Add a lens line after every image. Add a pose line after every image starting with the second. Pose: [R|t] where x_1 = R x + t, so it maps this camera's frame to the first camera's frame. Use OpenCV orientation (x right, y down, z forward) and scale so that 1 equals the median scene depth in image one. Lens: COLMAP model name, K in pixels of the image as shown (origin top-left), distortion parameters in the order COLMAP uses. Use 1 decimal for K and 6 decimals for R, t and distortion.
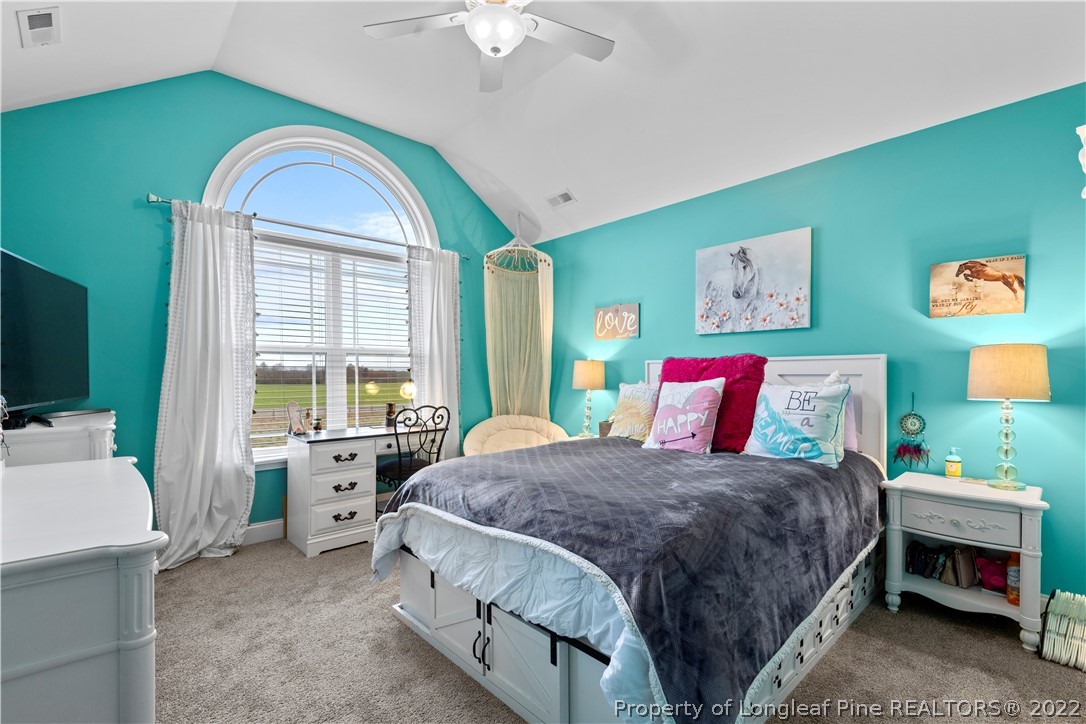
lens RADIAL K [[497.0, 0, 546.7], [0, 497.0, 373.5], [0, 0, 1]] dist [0.000232, -0.000061]
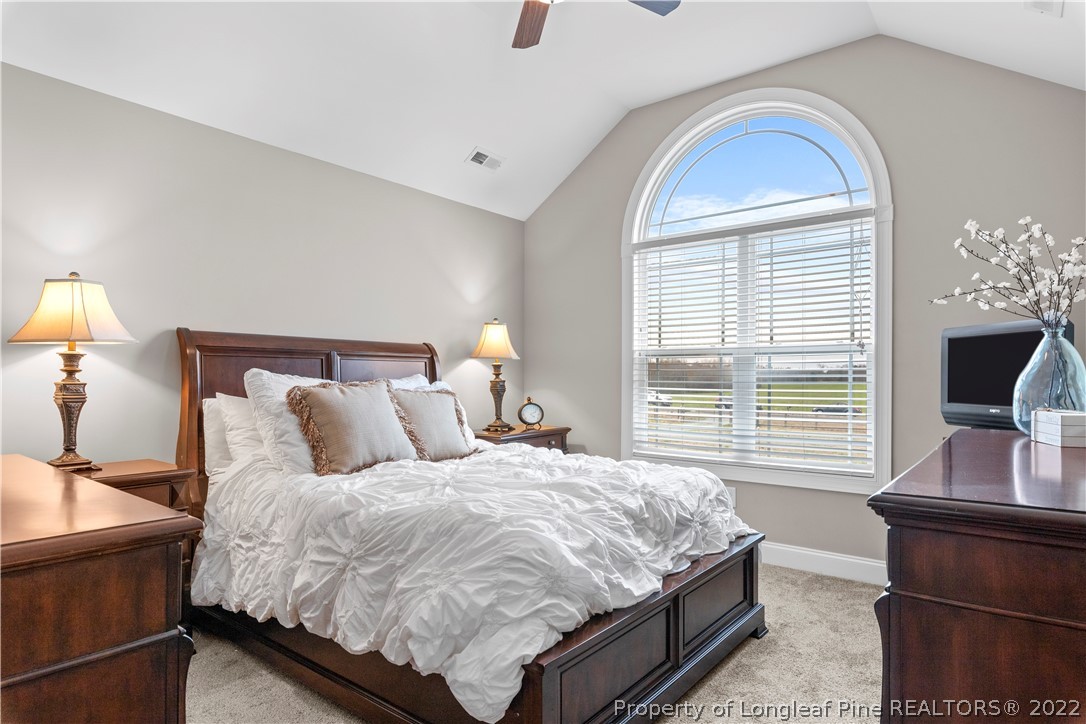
lens RADIAL K [[618.8, 0, 543.0], [0, 618.8, 362.0], [0, 0, 1]] dist [-0.000830, 0.000089]
pose [[0.154134, -0.012334, -0.987973, 0.554873], [-0.012236, 0.999822, -0.014391, -0.006643], [0.987974, 0.014307, 0.153955, 0.487127]]
